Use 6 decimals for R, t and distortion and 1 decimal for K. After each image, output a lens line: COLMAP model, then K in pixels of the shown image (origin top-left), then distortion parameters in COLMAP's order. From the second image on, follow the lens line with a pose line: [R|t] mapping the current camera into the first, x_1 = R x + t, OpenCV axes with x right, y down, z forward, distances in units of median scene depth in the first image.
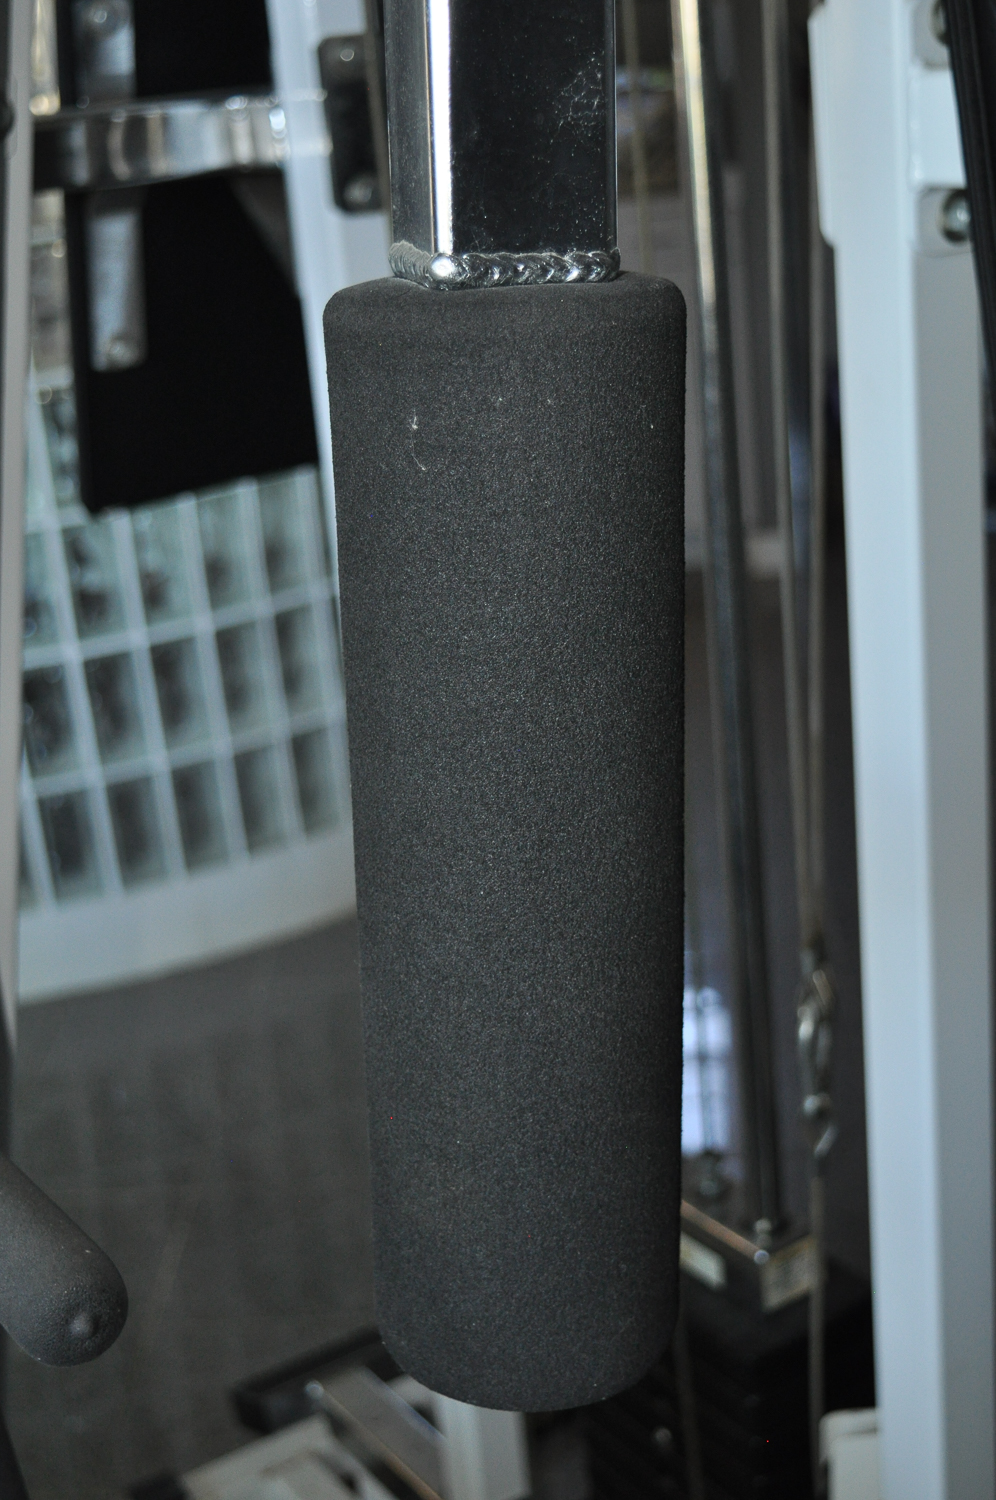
lens RADIAL K [[2250.1, 0, 498.0], [0, 2250.1, 750.0], [0, 0, 1]] dist [-0.009059, -0.017343]
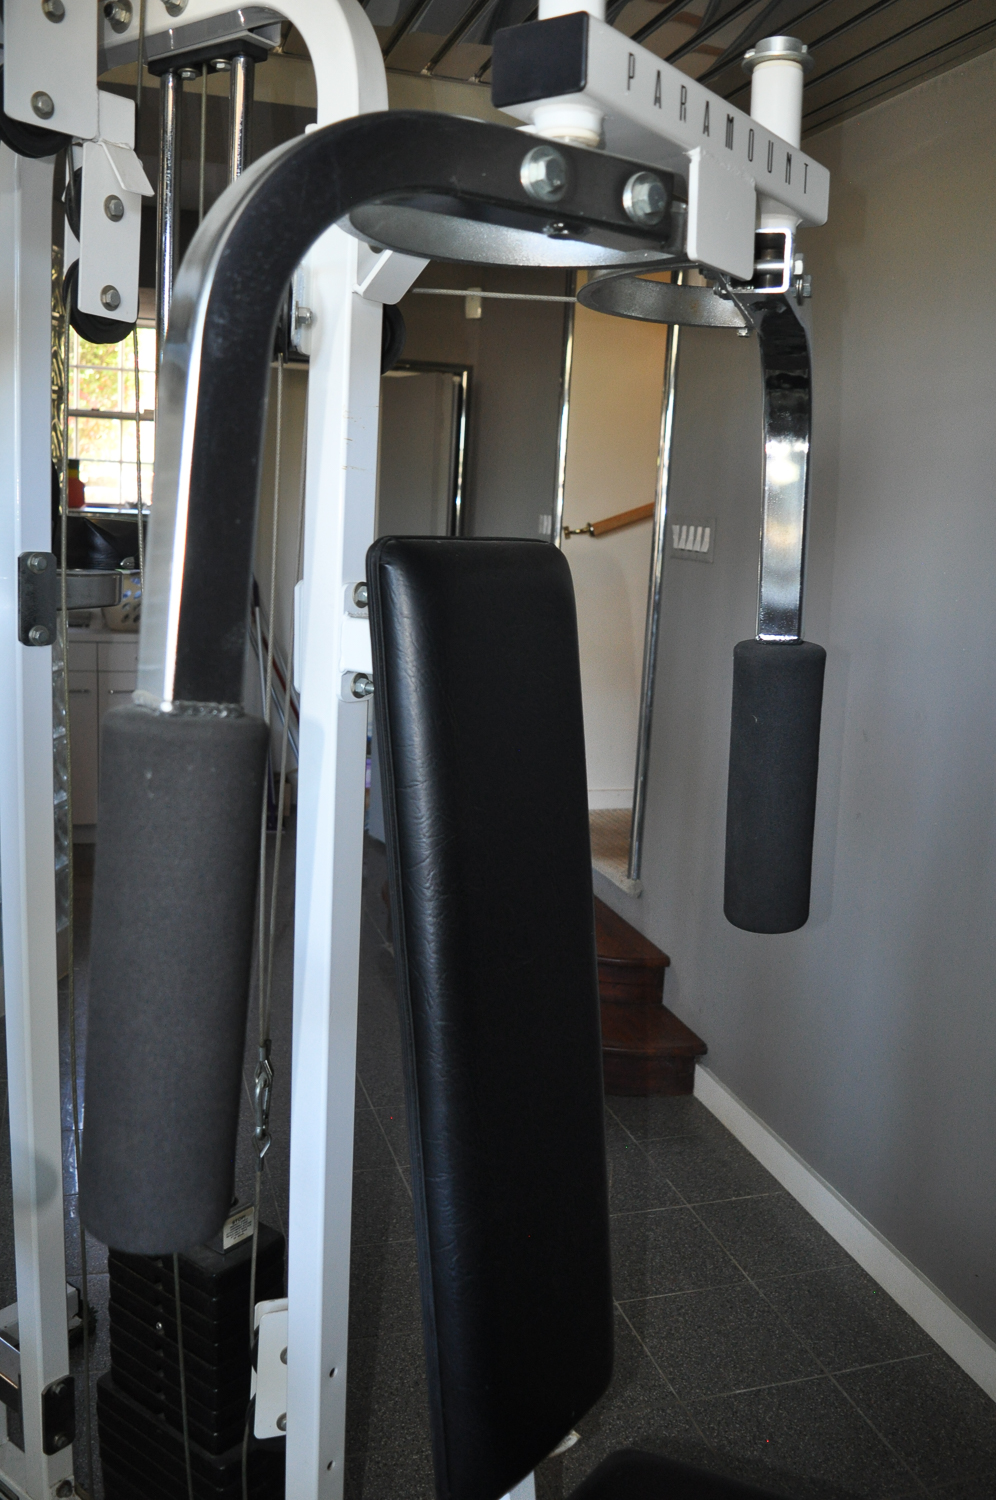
lens RADIAL K [[1271.2, 0, 498.0], [0, 1271.2, 750.0], [0, 0, 1]] dist [0.000254, -0.000641]
pose [[0.938855, 0.079790, 0.334939, -0.086605], [-0.025670, 0.986292, -0.163002, 0.015627], [-0.343353, 0.144438, 0.928034, -0.175604]]
